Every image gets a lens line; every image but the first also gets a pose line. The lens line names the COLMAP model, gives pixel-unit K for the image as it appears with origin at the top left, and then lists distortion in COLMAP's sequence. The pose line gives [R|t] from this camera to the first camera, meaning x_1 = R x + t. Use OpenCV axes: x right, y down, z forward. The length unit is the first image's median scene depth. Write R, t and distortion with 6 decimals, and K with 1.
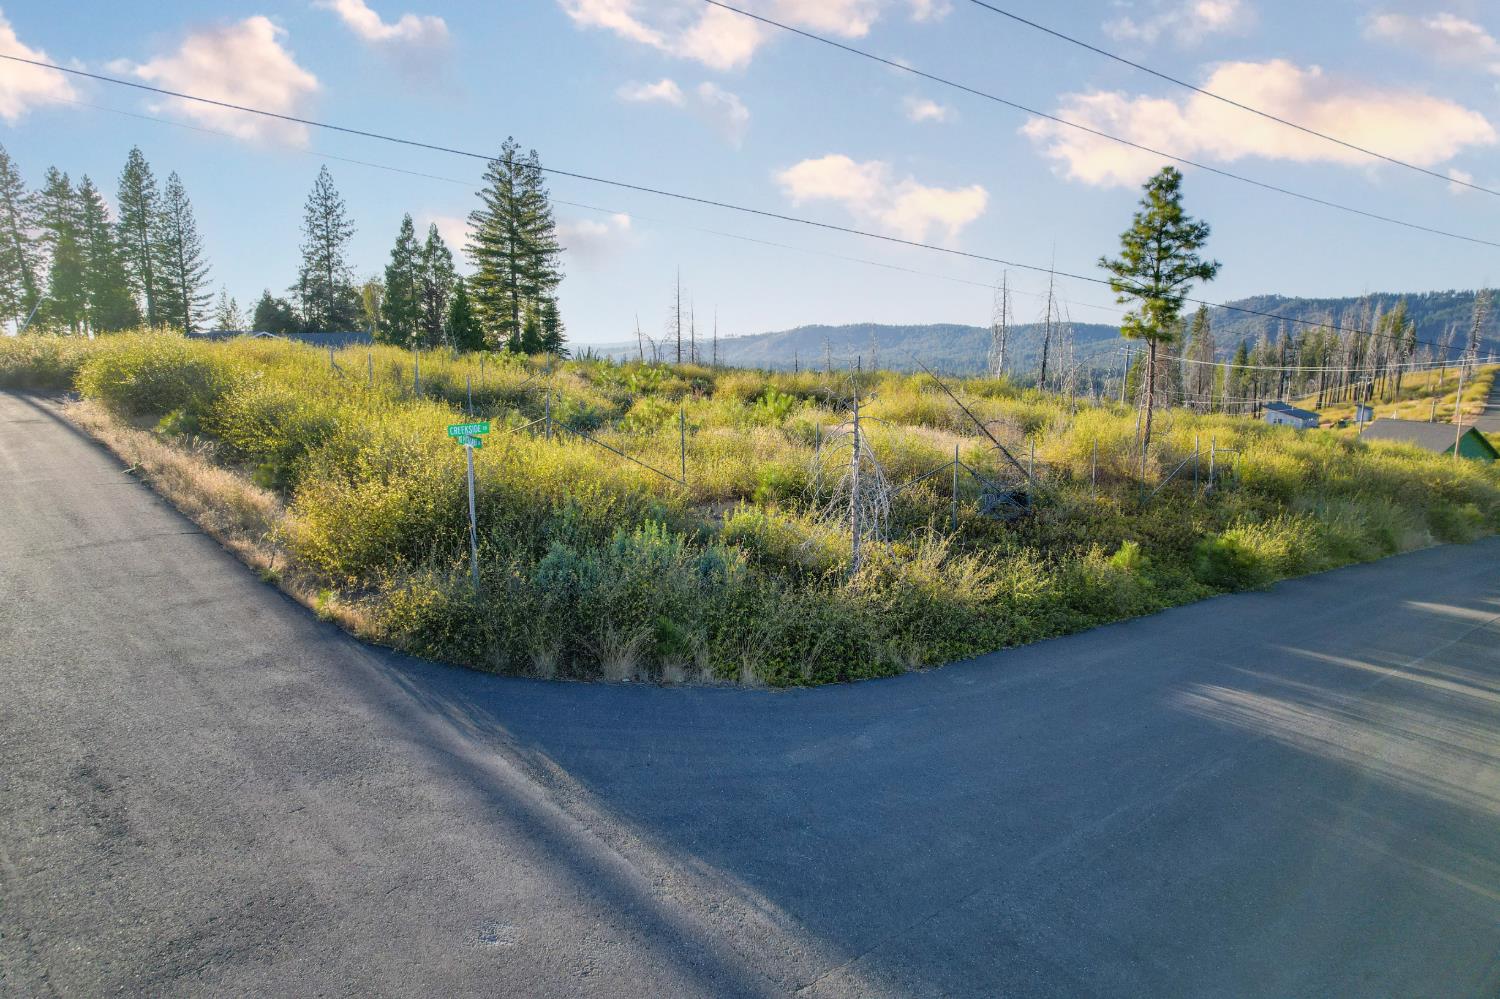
lens RADIAL K [[957.7, 0, 746.5], [0, 957.7, 507.6], [0, 0, 1]] dist [-0.074384, 0.069904]
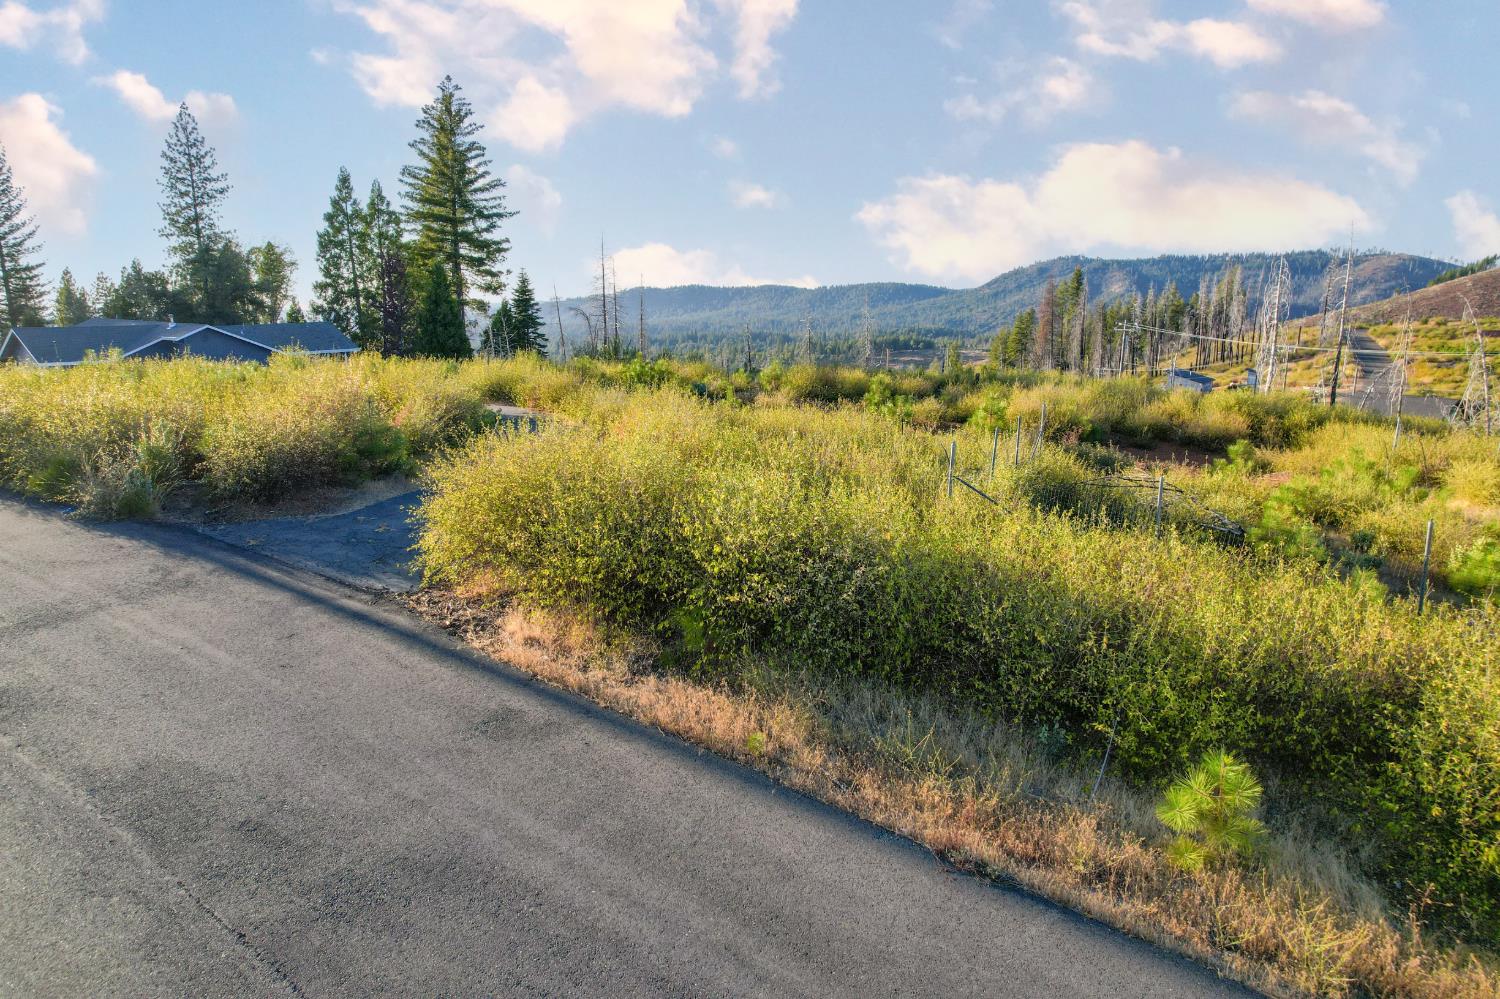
lens RADIAL K [[957.7, 0, 746.4], [0, 957.7, 506.4], [0, 0, 1]] dist [-0.074384, 0.069904]
pose [[0.983737, -0.043806, 0.174190, -0.154160], [0.037201, 0.998466, 0.041005, -0.039431], [-0.175720, -0.033858, 0.983858, 0.129559]]
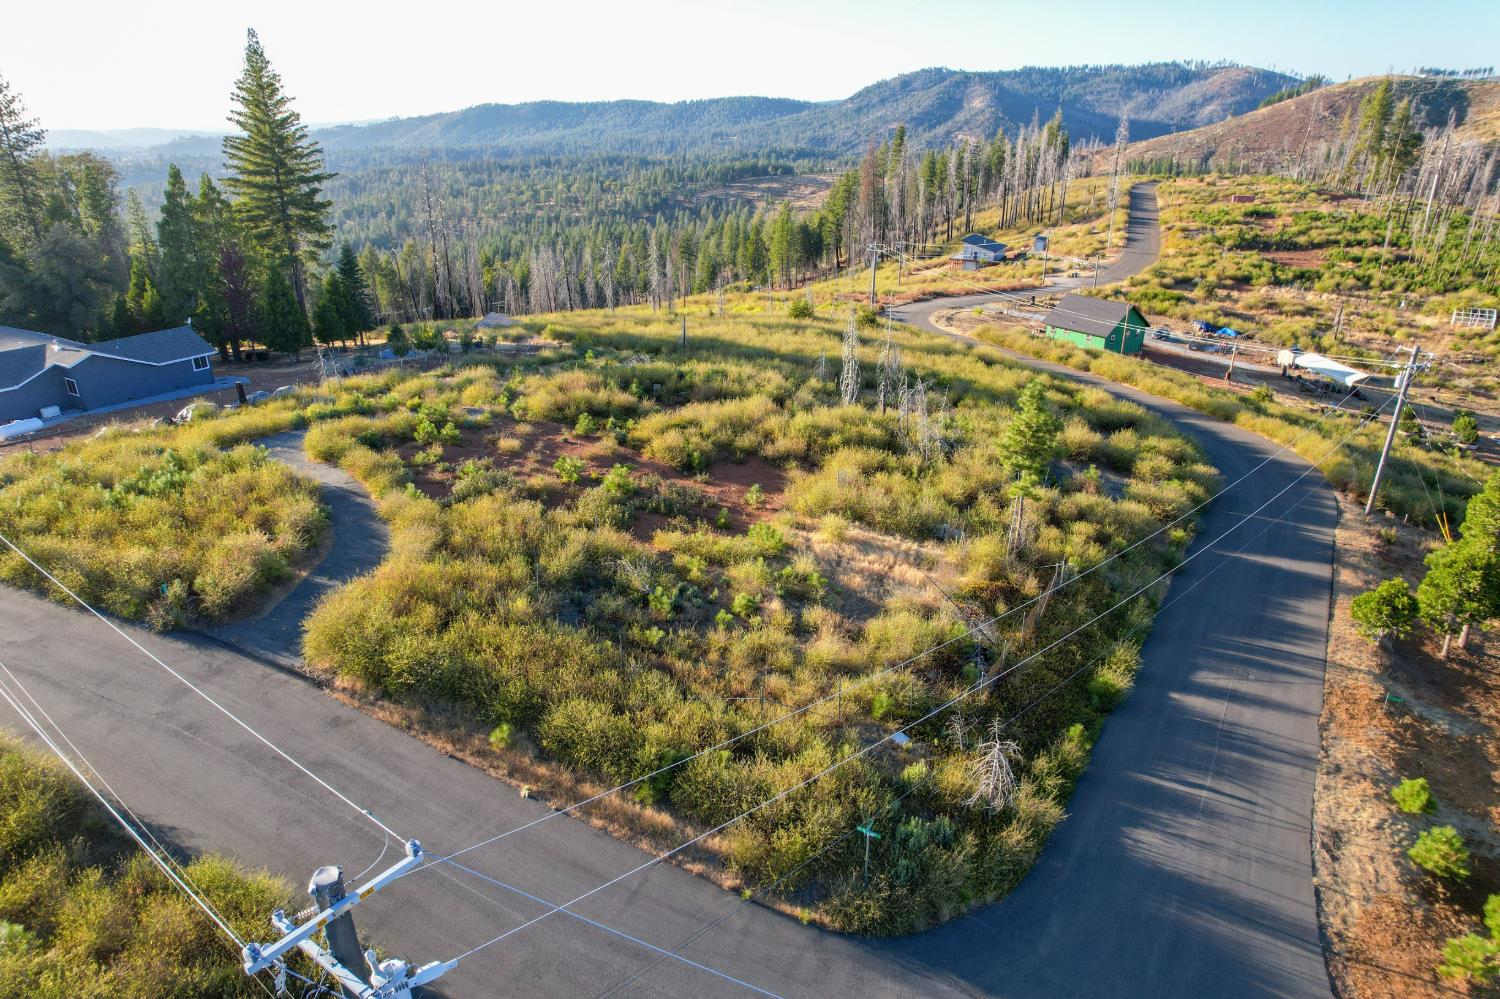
lens RADIAL K [[957.7, 0, 744.9], [0, 957.7, 509.2], [0, 0, 1]] dist [-0.074384, 0.069904]
pose [[0.950147, -0.130275, 0.283282, -0.115991], [0.064796, 0.971196, 0.229303, -0.139048], [-0.304995, -0.199516, 0.931220, -0.081671]]
